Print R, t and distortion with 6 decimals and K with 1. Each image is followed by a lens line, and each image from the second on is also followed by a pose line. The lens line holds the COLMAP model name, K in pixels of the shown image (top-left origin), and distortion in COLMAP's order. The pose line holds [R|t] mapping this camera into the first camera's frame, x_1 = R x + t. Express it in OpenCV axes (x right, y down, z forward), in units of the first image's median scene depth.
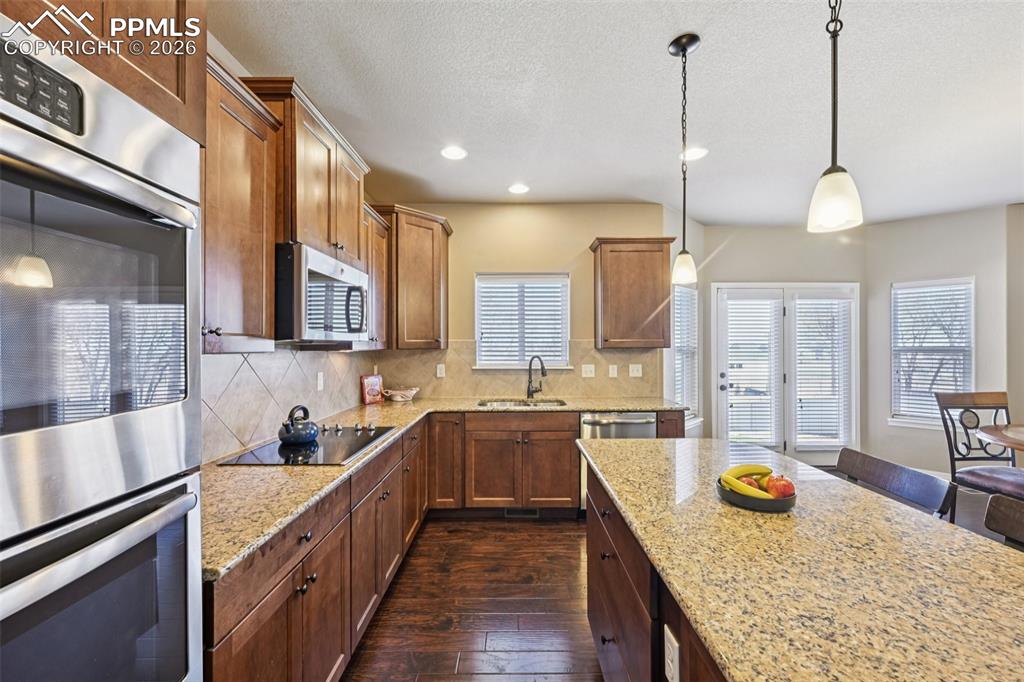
lens RADIAL K [[400.1, 0, 518.7], [0, 400.1, 345.4], [0, 0, 1]] dist [-0.000896, -0.000121]
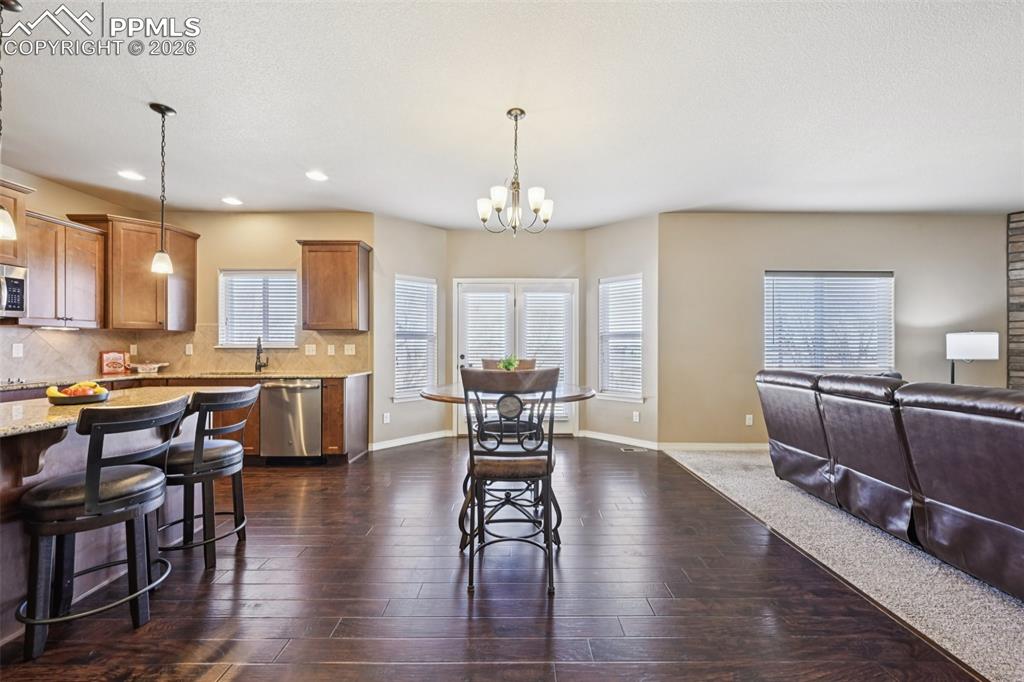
lens RADIAL K [[400.1, 0, 517.0], [0, 400.1, 344.8], [0, 0, 1]] dist [-0.000896, -0.000121]
pose [[0.999991, 0.002335, -0.003533, 0.808759], [-0.002345, 0.999993, -0.002808, 0.050648], [0.003527, 0.002816, 0.999990, -0.214880]]
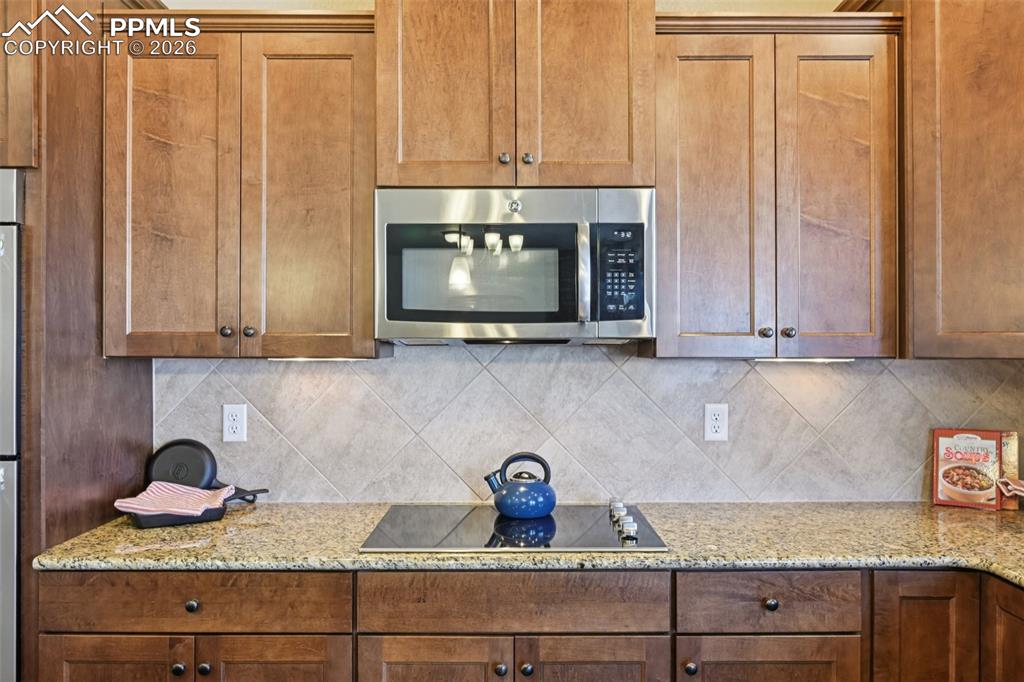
lens RADIAL K [[781.4, 0, 518.5], [0, 781.4, 344.6], [0, 0, 1]] dist [-0.008218, 0.000817]
pose [[-0.000554, 0.002884, -0.999996, 0.308570], [0.000105, 0.999996, 0.002884, -0.003873], [1.000000, -0.000103, -0.000554, 0.539566]]
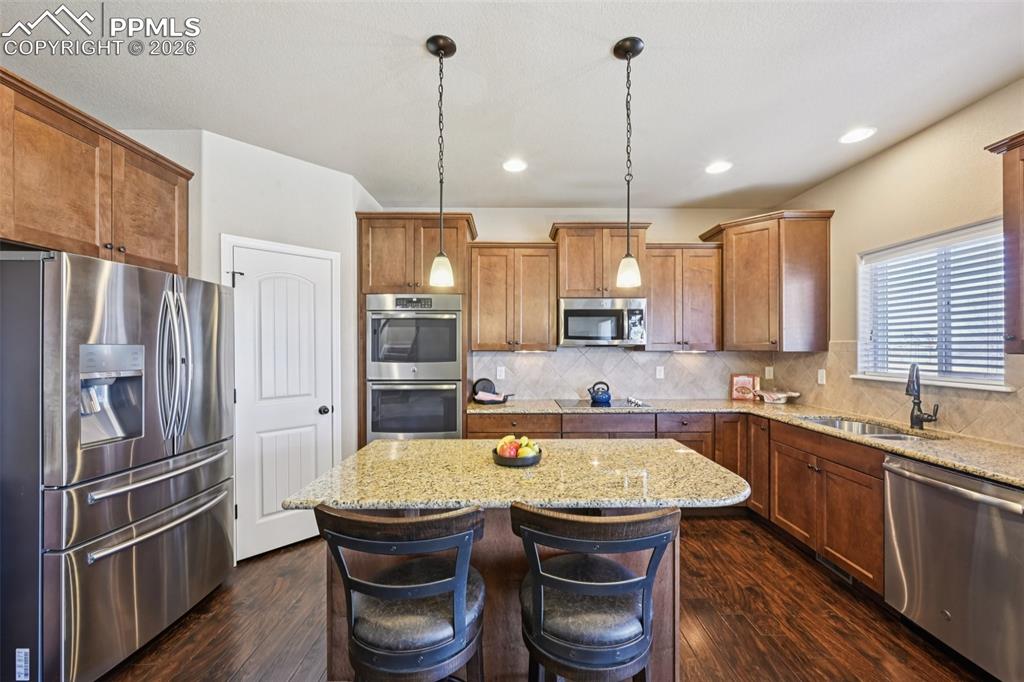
lens RADIAL K [[400.1, 0, 517.2], [0, 400.1, 347.1], [0, 0, 1]] dist [-0.000896, -0.000121]
pose [[0.007138, 0.001297, -0.999974, 0.666252], [0.000927, 0.999999, 0.001304, -0.002852], [0.999974, -0.000936, 0.007137, 0.335017]]
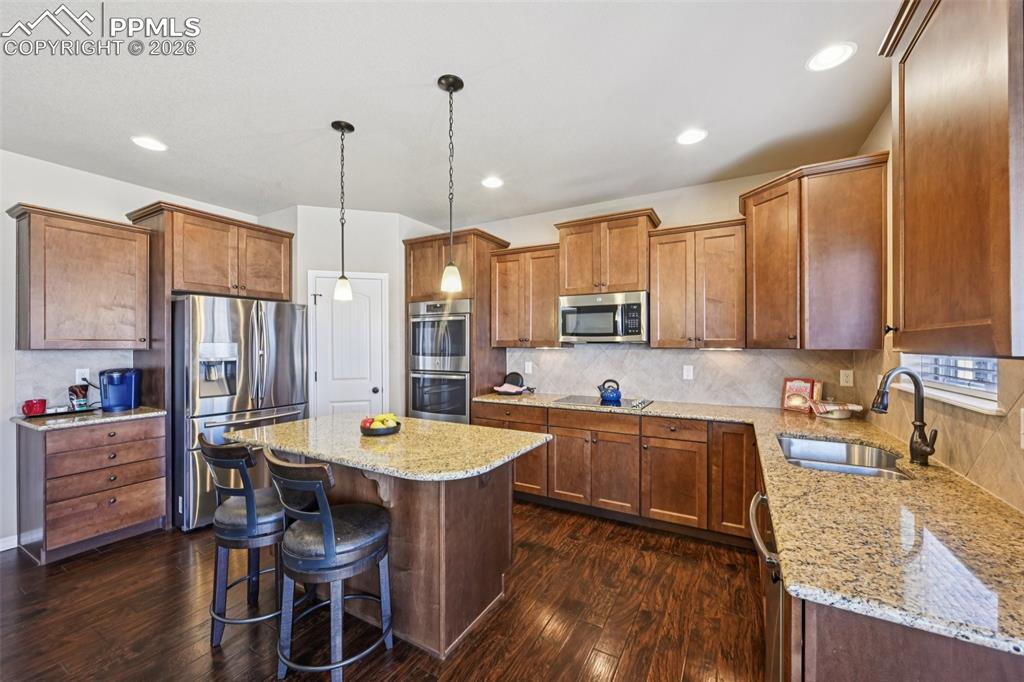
lens RADIAL K [[400.1, 0, 516.8], [0, 400.1, 344.4], [0, 0, 1]] dist [-0.000896, -0.000121]
pose [[-0.492296, 0.002655, -0.870424, 0.623512], [0.002282, 0.999996, 0.001759, -0.002103], [0.870425, -0.001120, -0.492300, 0.814180]]
